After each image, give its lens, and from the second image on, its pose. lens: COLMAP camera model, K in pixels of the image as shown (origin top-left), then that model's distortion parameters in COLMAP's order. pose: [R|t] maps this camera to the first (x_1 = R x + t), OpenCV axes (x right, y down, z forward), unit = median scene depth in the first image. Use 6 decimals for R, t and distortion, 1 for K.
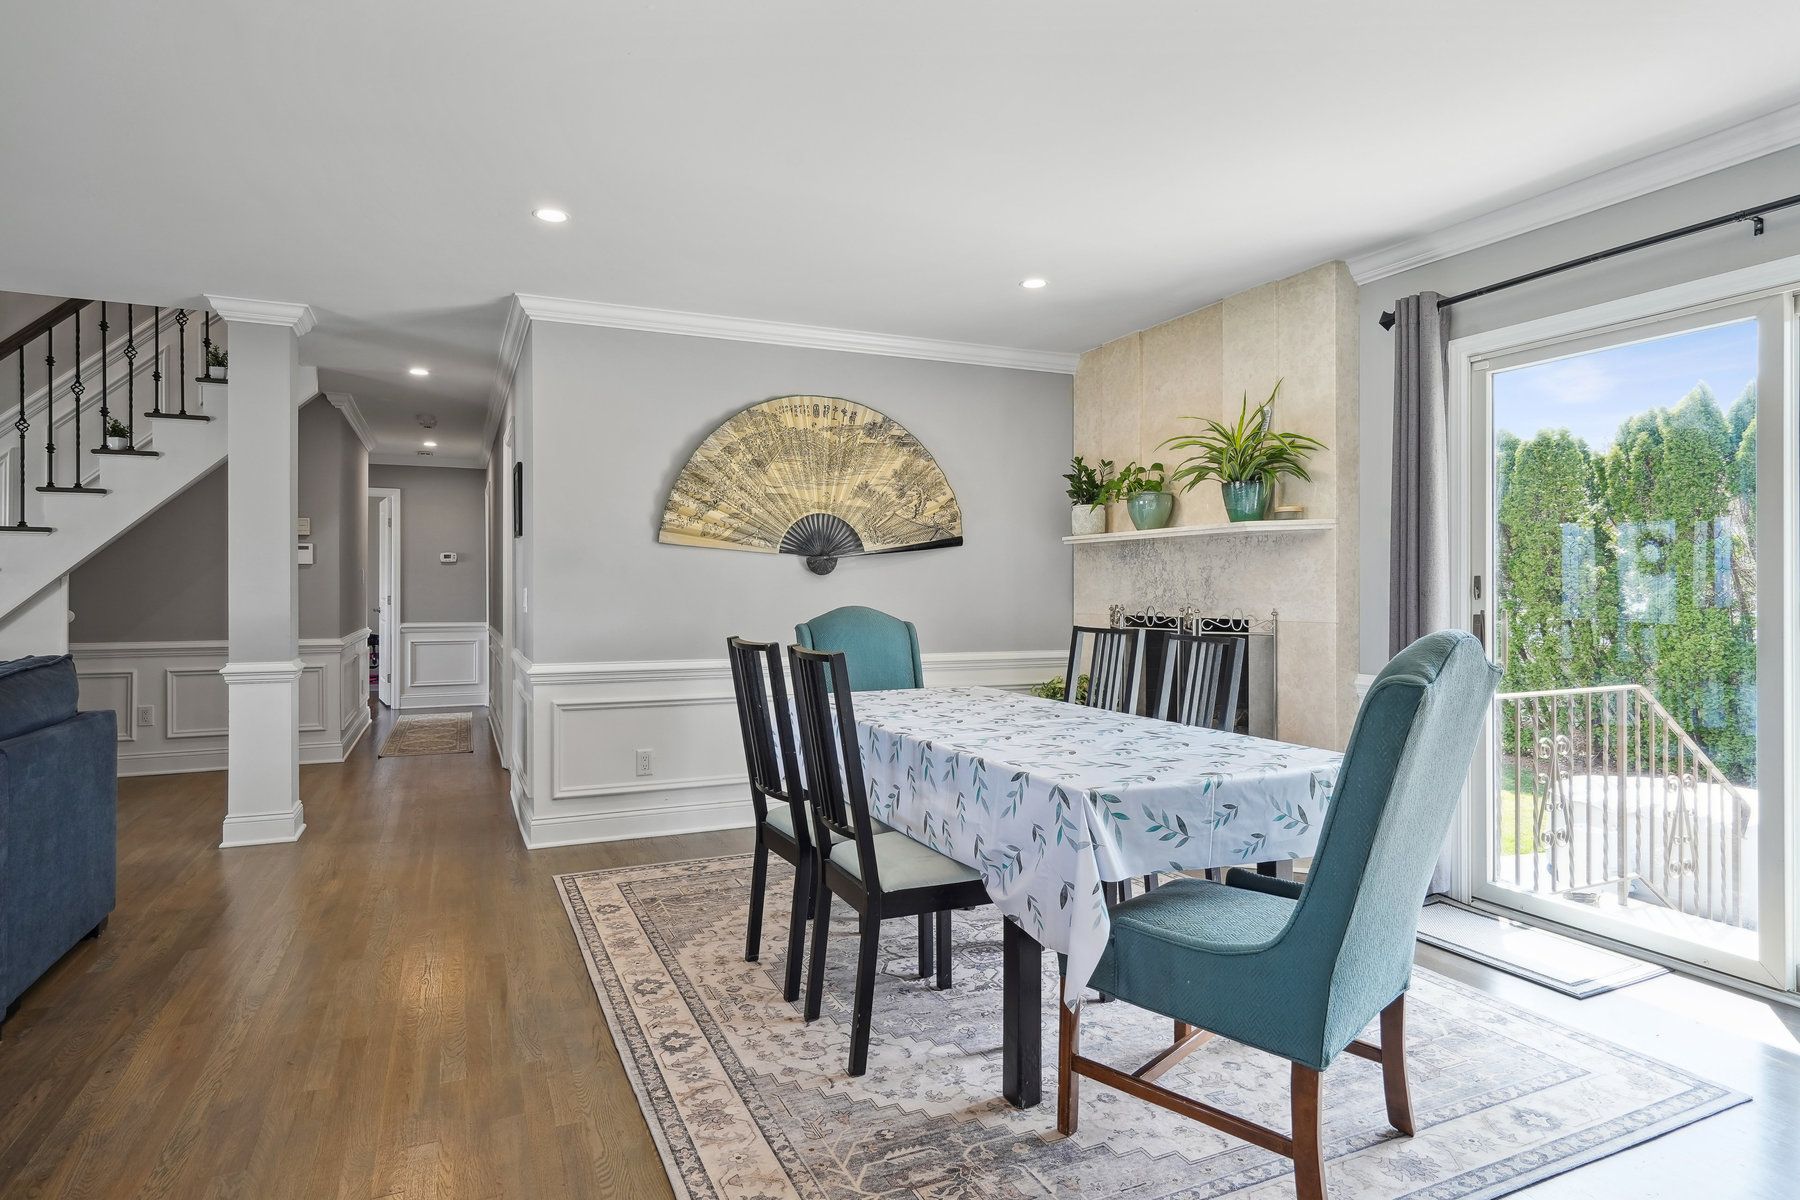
lens RADIAL K [[970.5, 0, 891.1], [0, 970.5, 586.9], [0, 0, 1]] dist [0.001011, 0.000480]
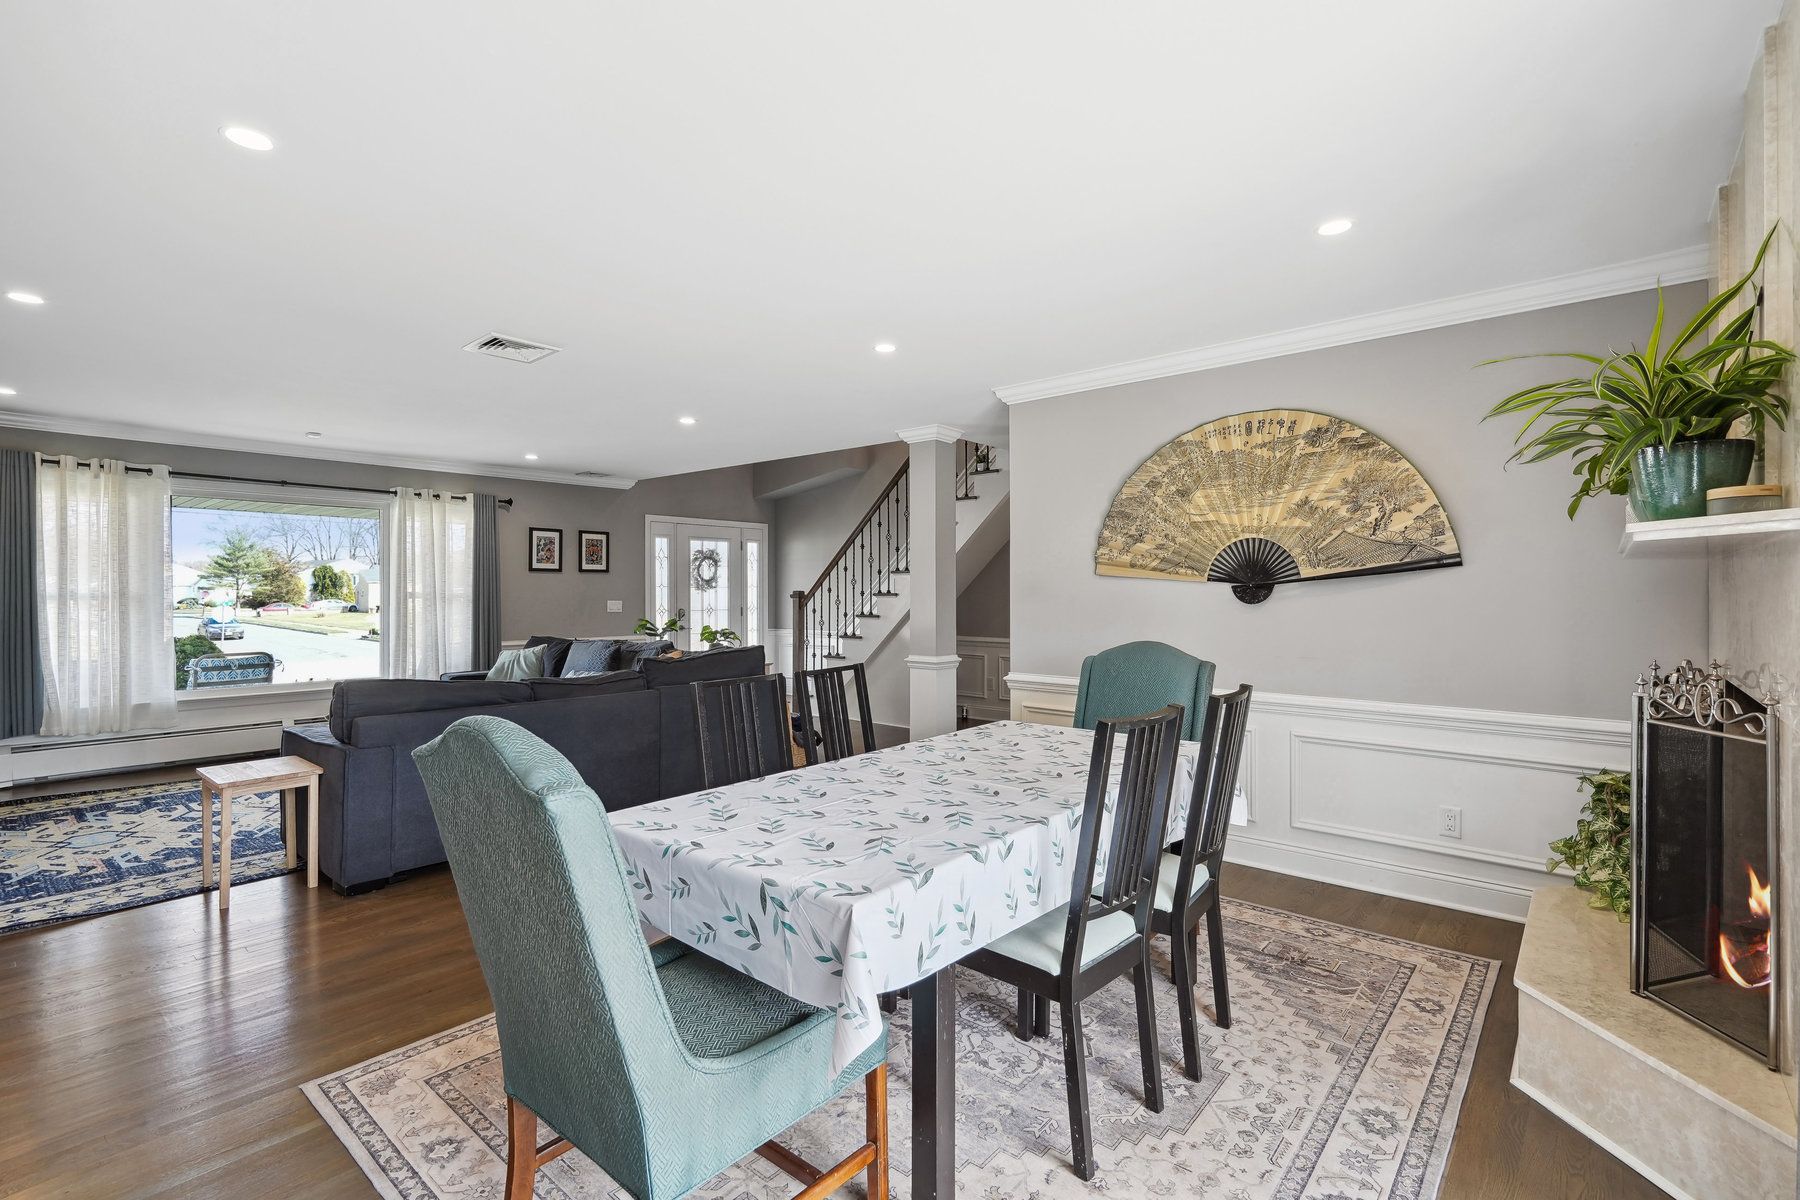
lens RADIAL K [[822.3, 0, 899.3], [0, 822.3, 590.8], [0, 0, 1]] dist [-0.003599, 0.000679]
pose [[0.423933, -0.000673, -0.905693, 0.501273], [0.002447, 0.999997, 0.000402, -0.026178], [0.905690, -0.002387, 0.423933, 0.361859]]
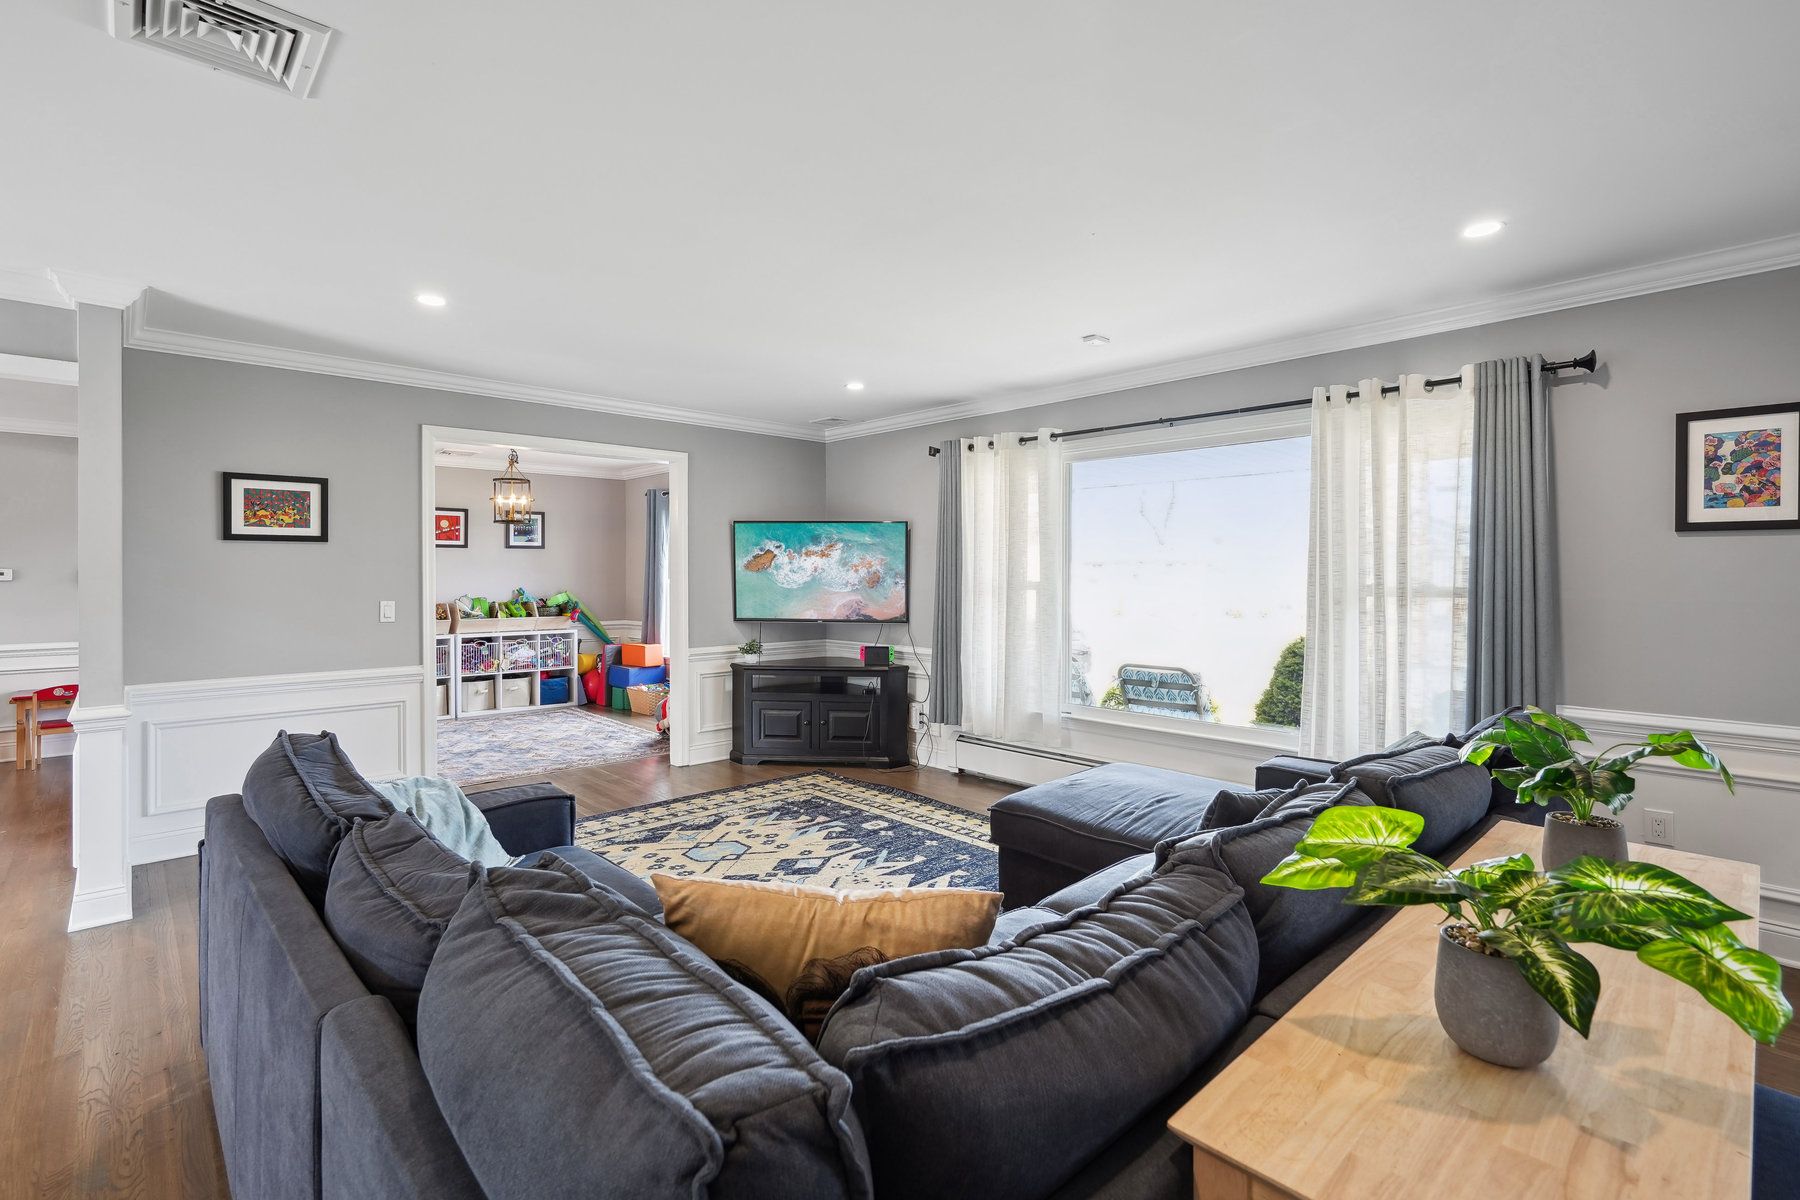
lens RADIAL K [[830.1, 0, 882.3], [0, 830.1, 568.9], [0, 0, 1]] dist [-0.002920, 0.000243]
pose [[-0.946441, -0.000487, -0.322877, -0.548387], [0.002044, 0.999970, -0.007497, -0.035182], [0.322870, -0.007756, -0.946411, 0.786335]]
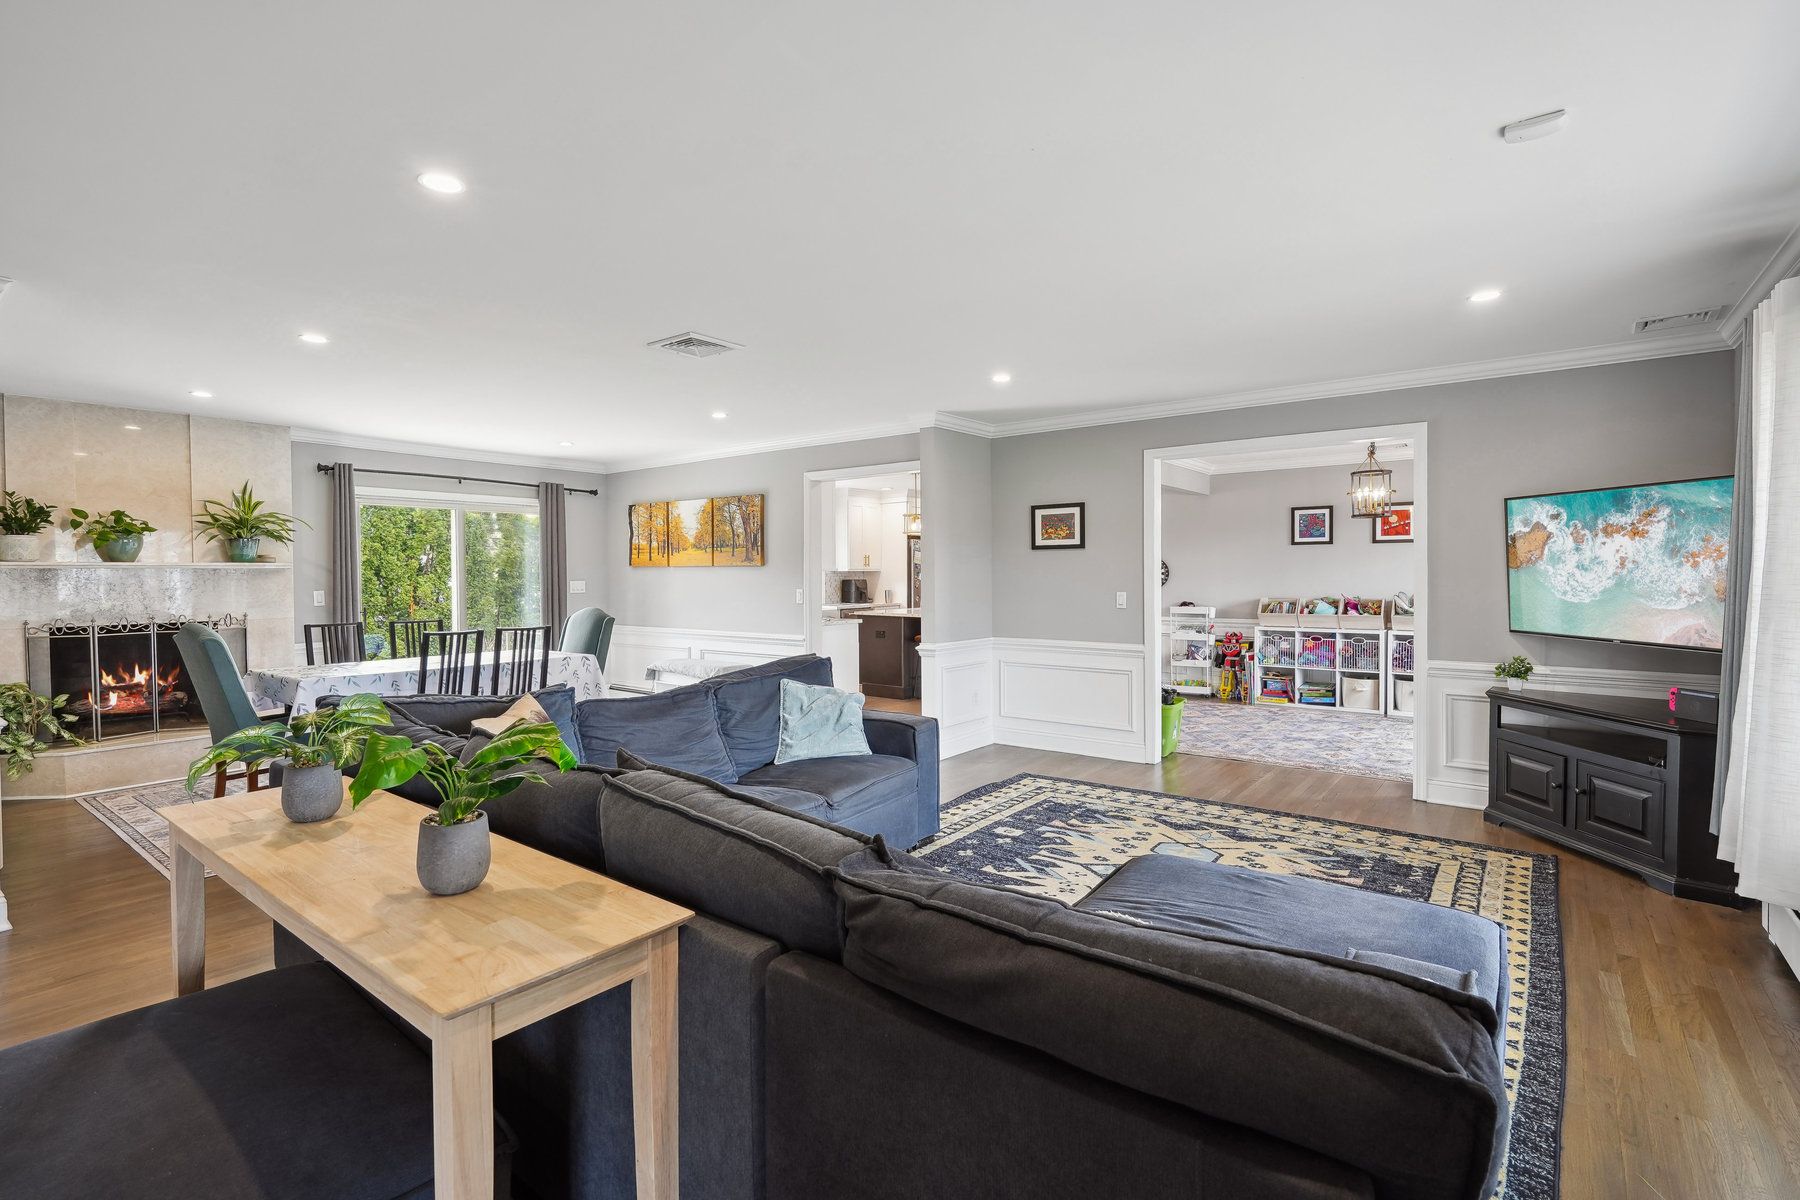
lens RADIAL K [[832.3, 0, 897.6], [0, 832.3, 589.4], [0, 0, 1]] dist [-0.003912, 0.000420]
pose [[-0.472472, -0.014450, 0.881227, -1.238339], [0.004426, 0.999814, 0.018768, -0.035235], [-0.881335, 0.012768, -0.472320, 0.580829]]
